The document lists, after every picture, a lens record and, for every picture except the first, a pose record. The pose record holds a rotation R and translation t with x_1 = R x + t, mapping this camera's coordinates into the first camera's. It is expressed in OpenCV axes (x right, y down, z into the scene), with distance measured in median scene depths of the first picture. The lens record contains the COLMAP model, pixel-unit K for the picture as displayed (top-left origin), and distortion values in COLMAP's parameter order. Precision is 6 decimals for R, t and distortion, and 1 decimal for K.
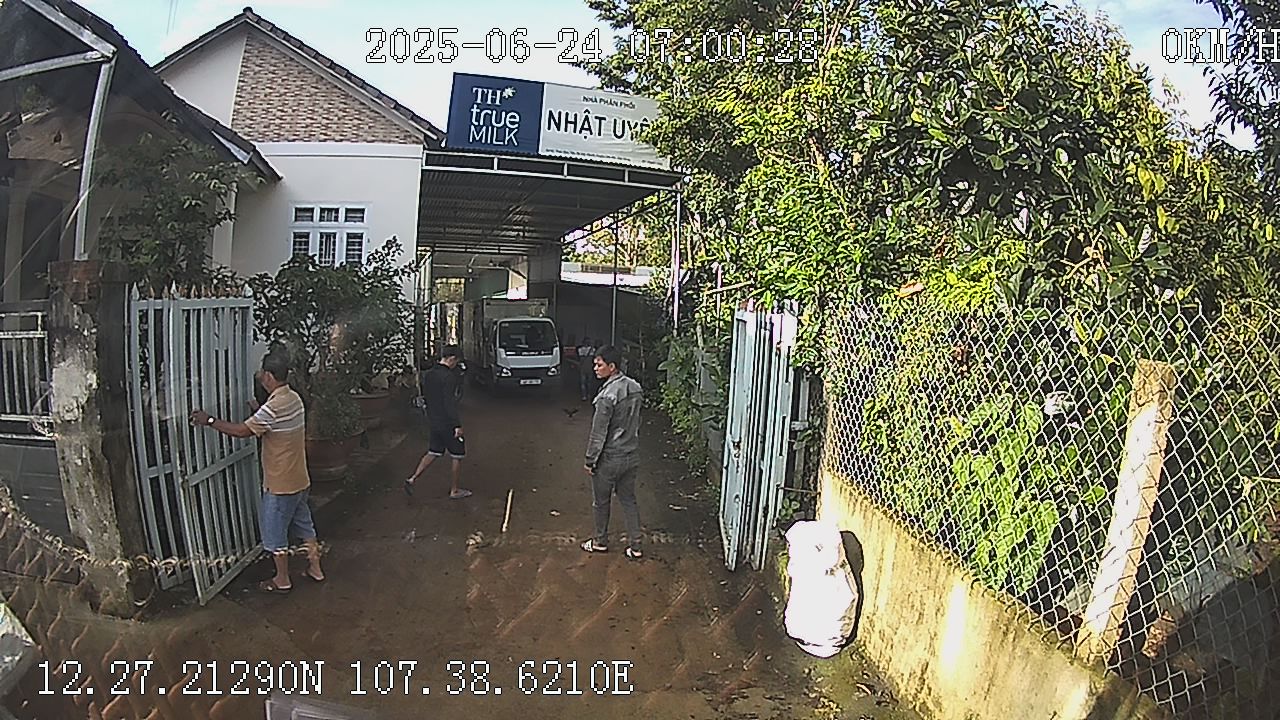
lens RADIAL K [[874.8, 0, 640.0], [0, 874.8, 360.0], [0, 0, 1]] dist [-0.007196, -0.121220]
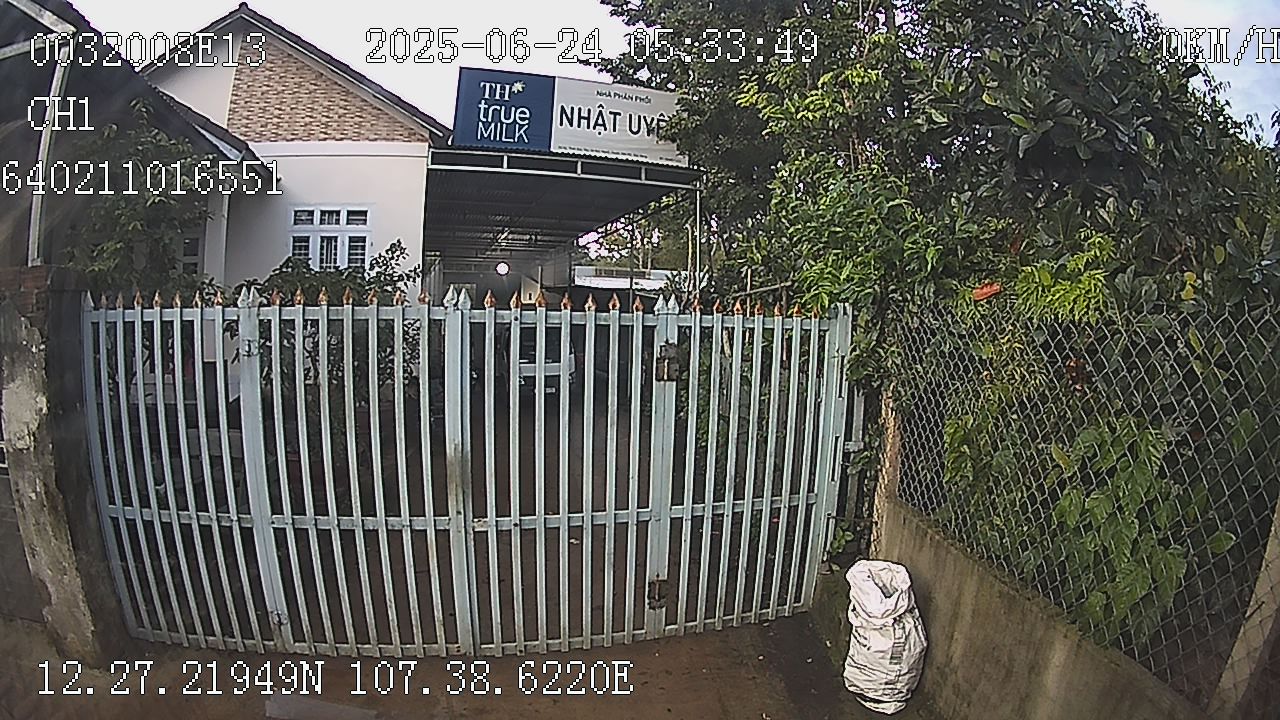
lens RADIAL K [[589.2, 0, 640.0], [0, 589.2, 360.0], [0, 0, 1]] dist [-0.047289, -0.000398]
pose [[0.999422, -0.012159, 0.031751, -0.046194], [0.011242, 0.999519, 0.028893, -0.029107], [-0.032087, -0.028519, 0.999078, 0.394127]]
